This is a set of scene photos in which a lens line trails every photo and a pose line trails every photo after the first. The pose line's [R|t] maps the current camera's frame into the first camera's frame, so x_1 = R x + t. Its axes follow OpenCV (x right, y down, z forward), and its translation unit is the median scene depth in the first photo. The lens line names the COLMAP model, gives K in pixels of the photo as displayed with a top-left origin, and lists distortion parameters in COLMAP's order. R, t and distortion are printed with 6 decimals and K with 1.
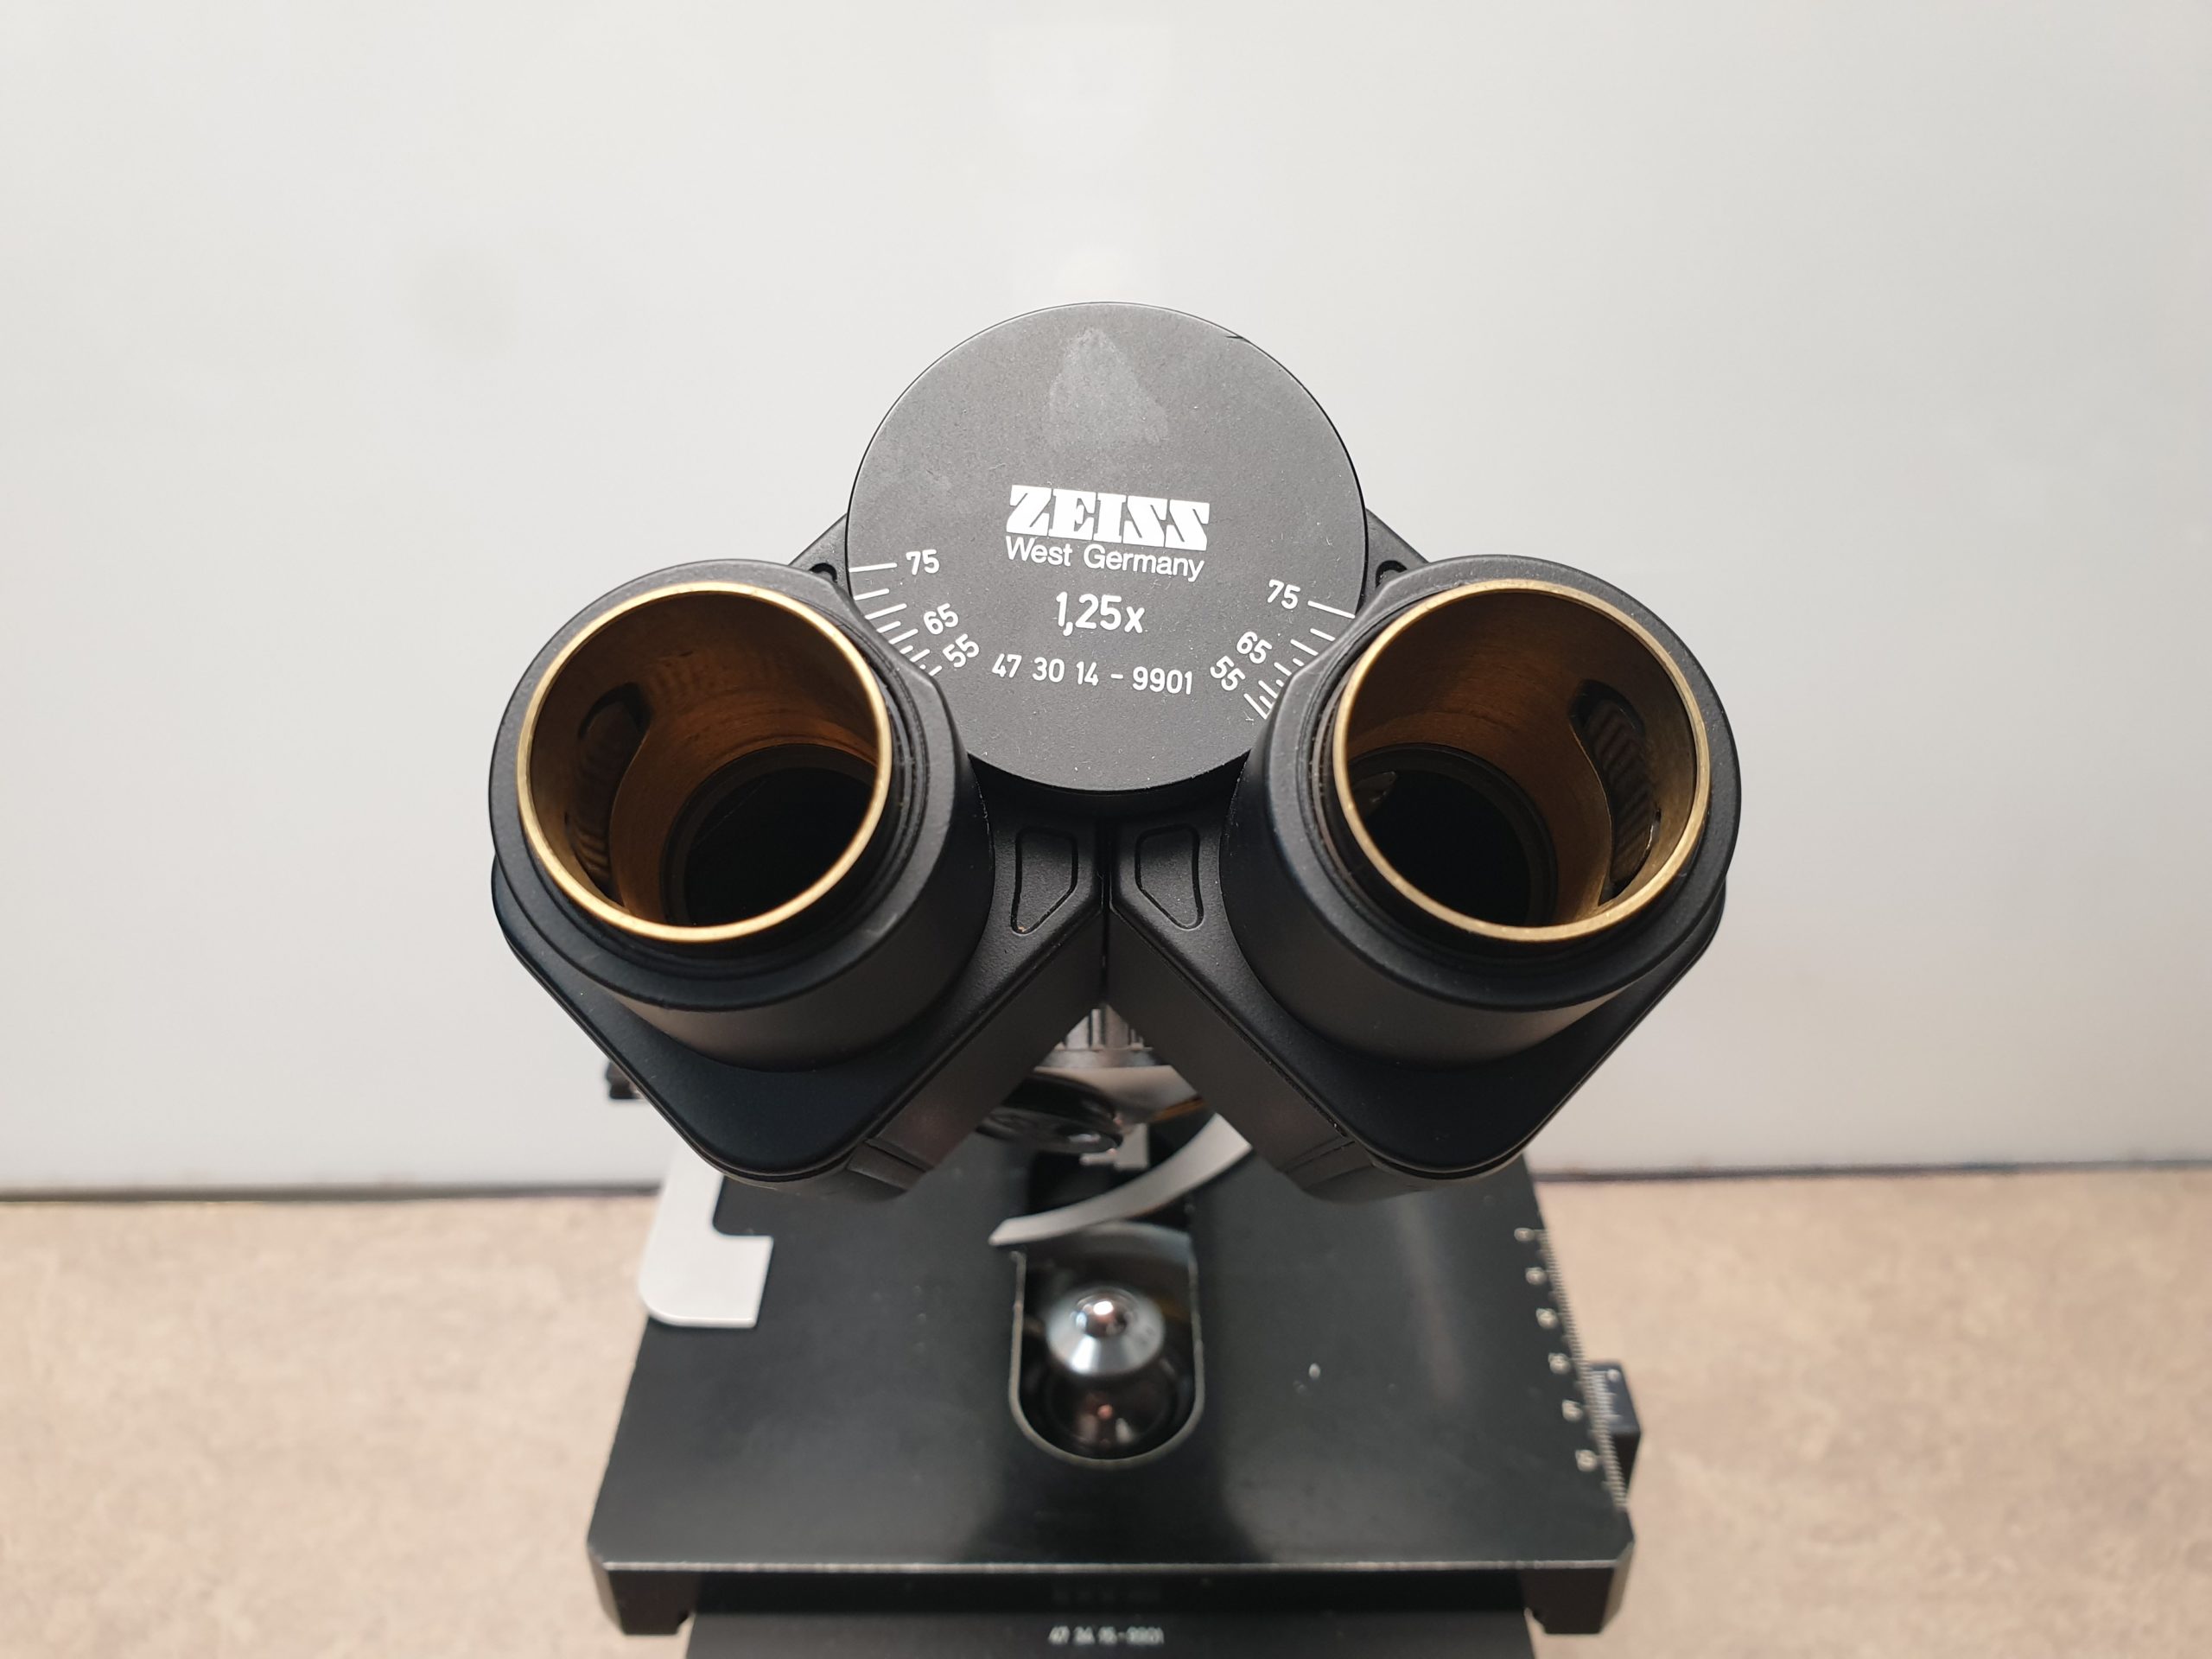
lens RADIAL K [[1874.2, 0, 1072.0], [0, 1874.2, 829.8], [0, 0, 1]] dist [-0.142595, 0.210386]
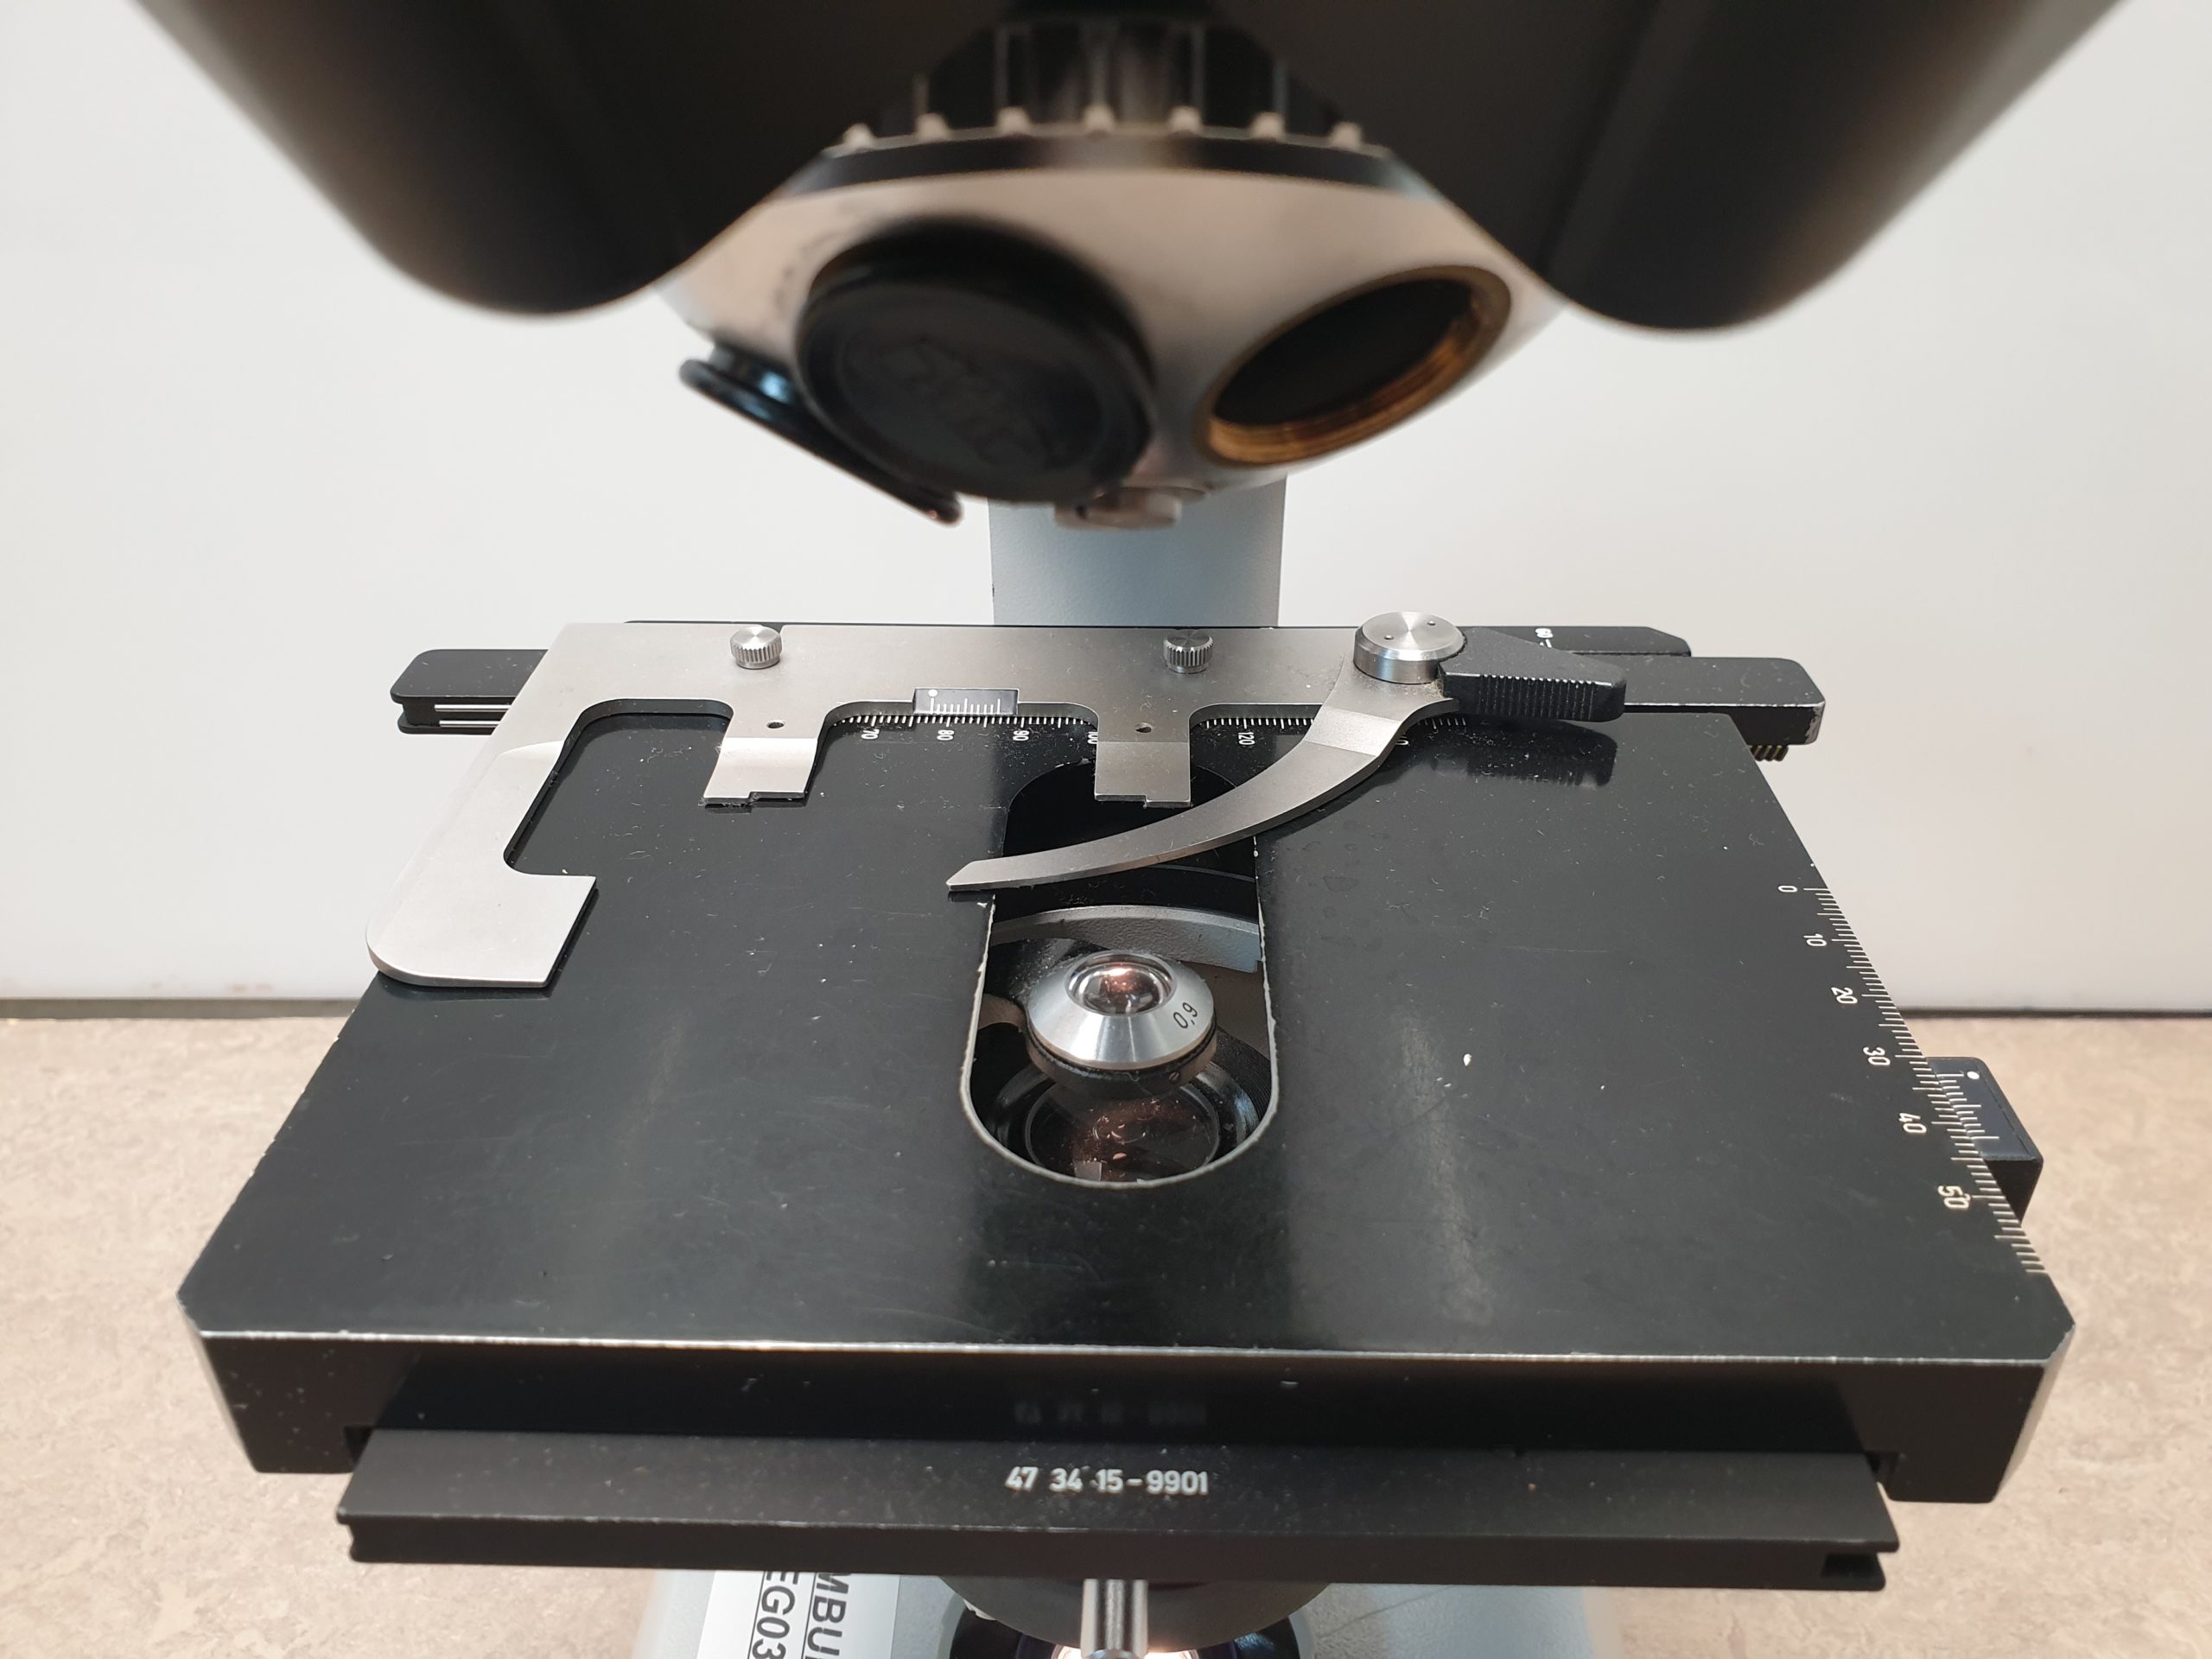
lens RADIAL K [[1817.0, 0, 1106.0], [0, 1817.0, 829.5], [0, 0, 1]] dist [-0.046128, 0.008769]
pose [[0.999759, 0.021903, -0.001658, 0.025703], [-0.021917, 0.999723, -0.008565, 0.423851], [0.001470, 0.008599, 0.999962, 0.779036]]
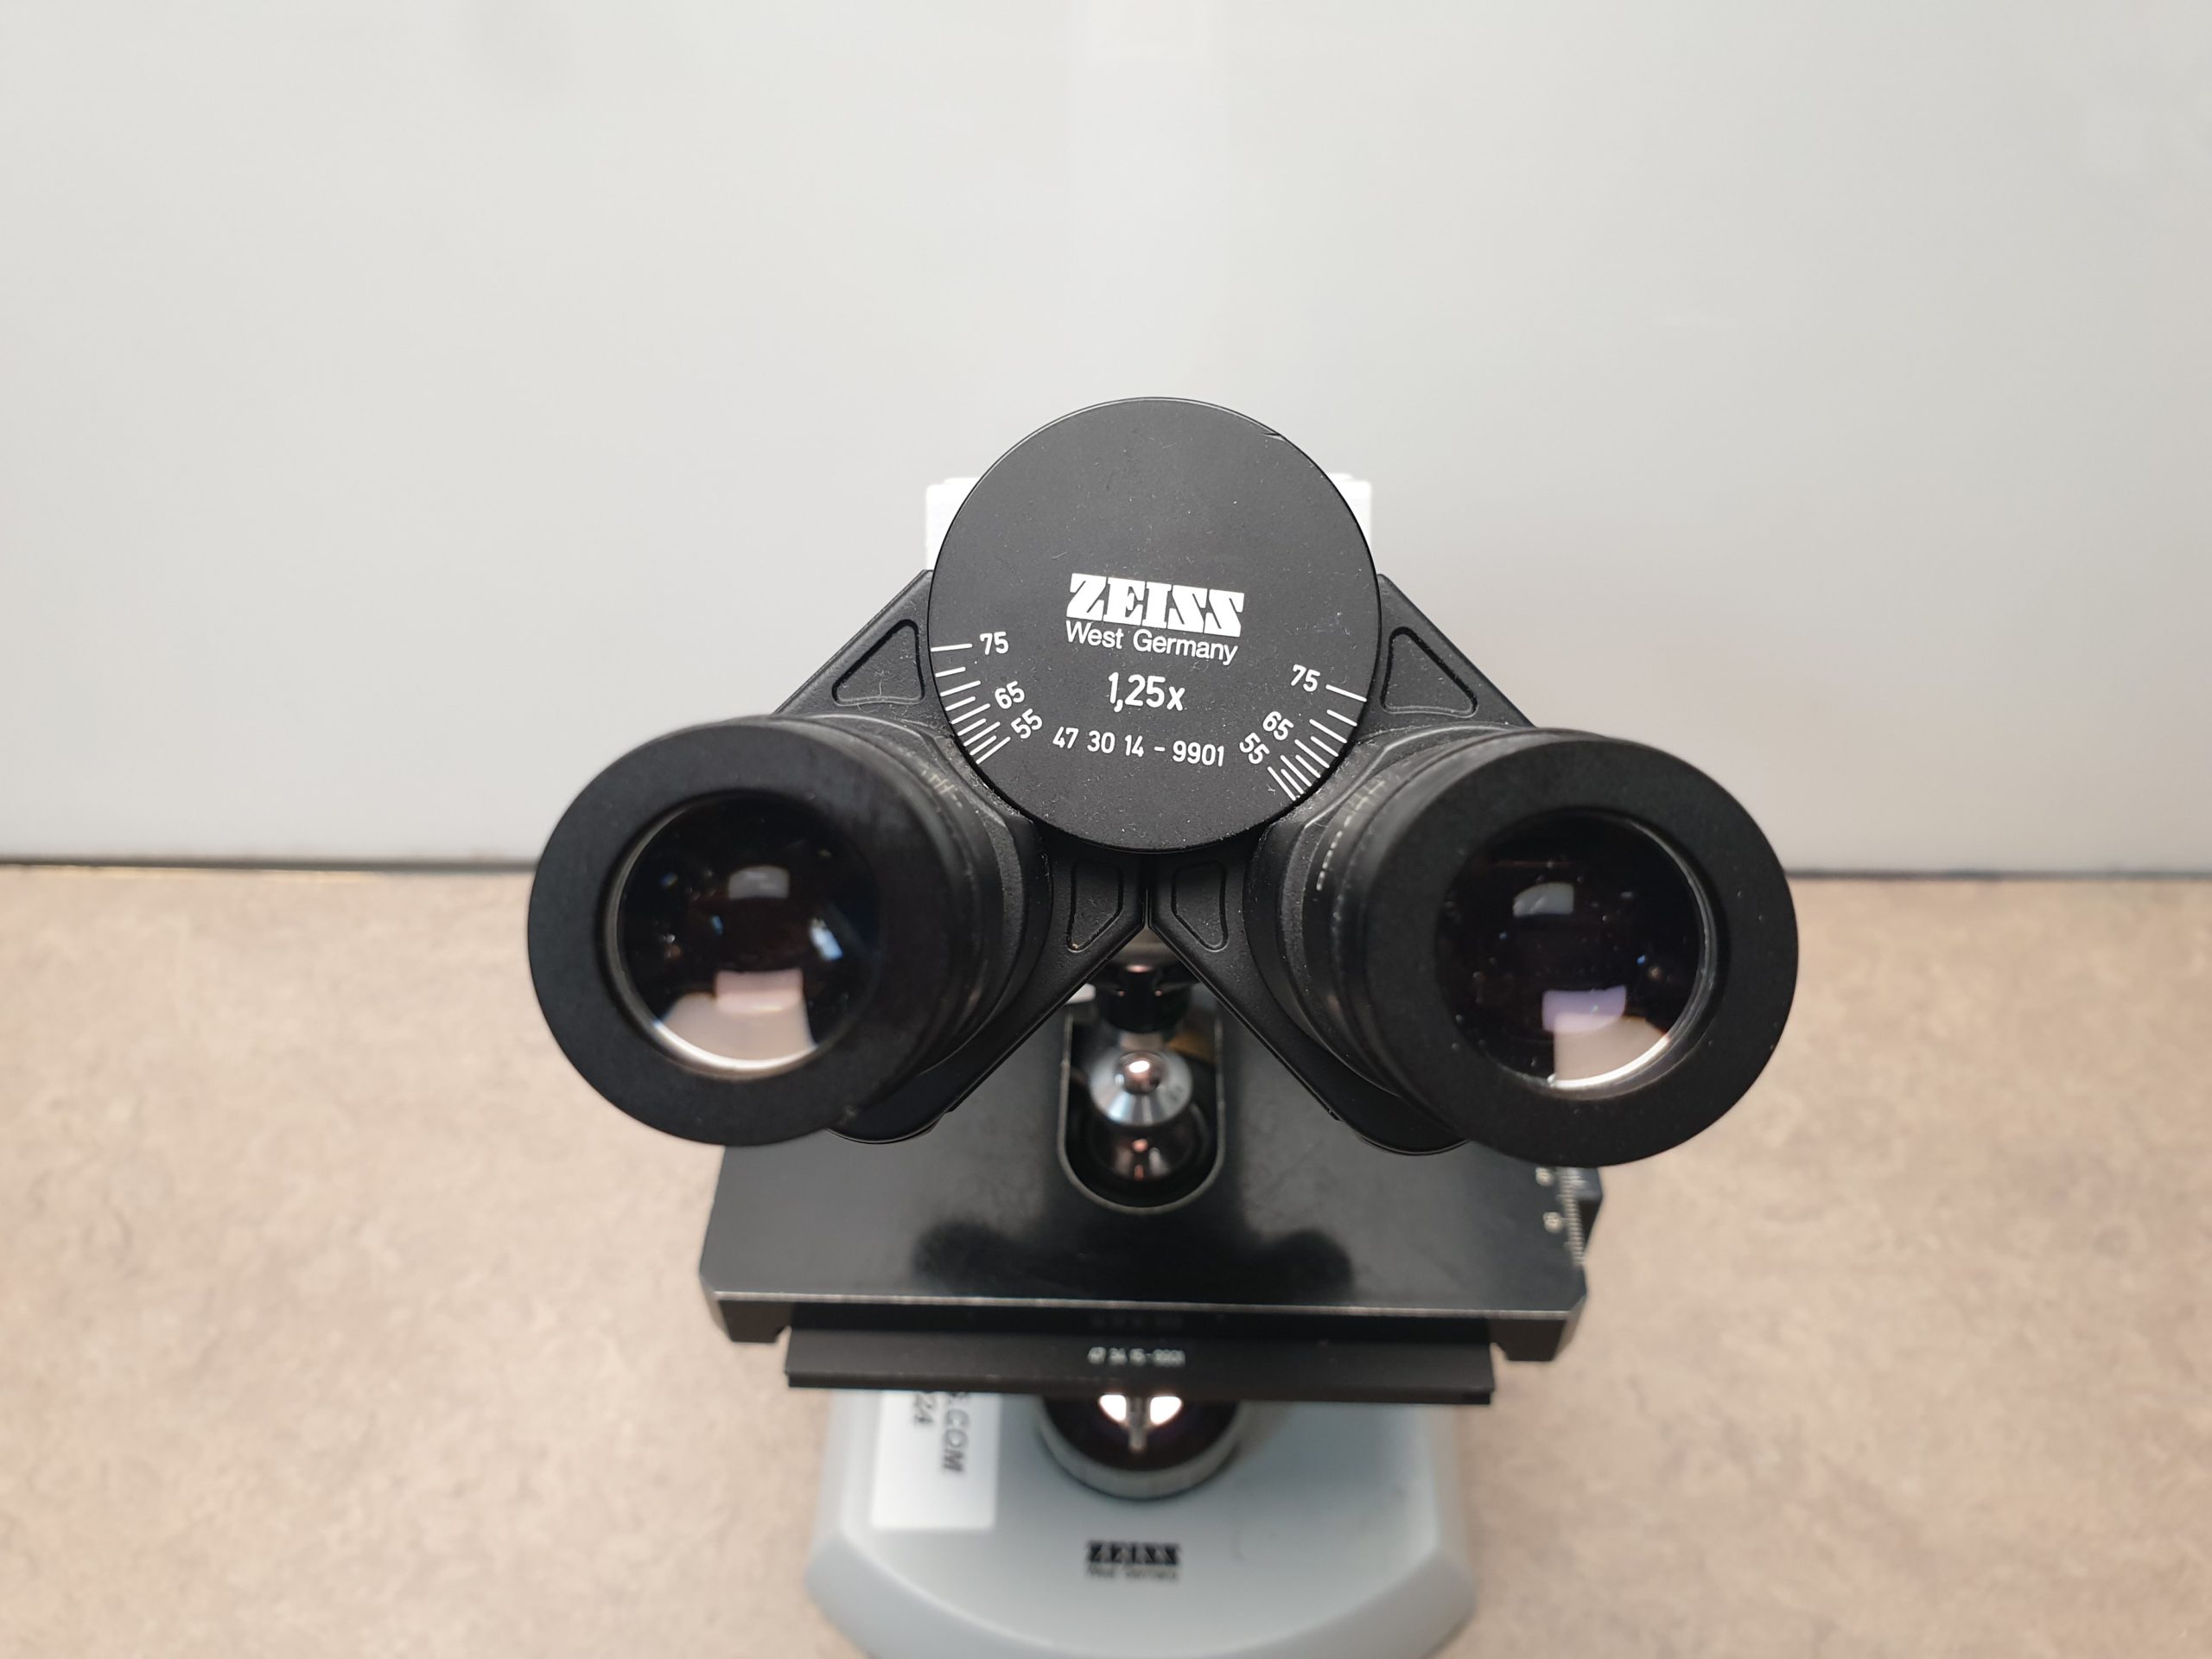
lens RADIAL K [[1874.2, 0, 1072.0], [0, 1874.2, 829.8], [0, 0, 1]] dist [-0.142595, 0.210386]
pose [[0.999625, 0.016774, -0.021622, -0.004605], [-0.011175, 0.971439, 0.237028, -0.302964], [0.024981, -0.236698, 0.971262, -0.149028]]
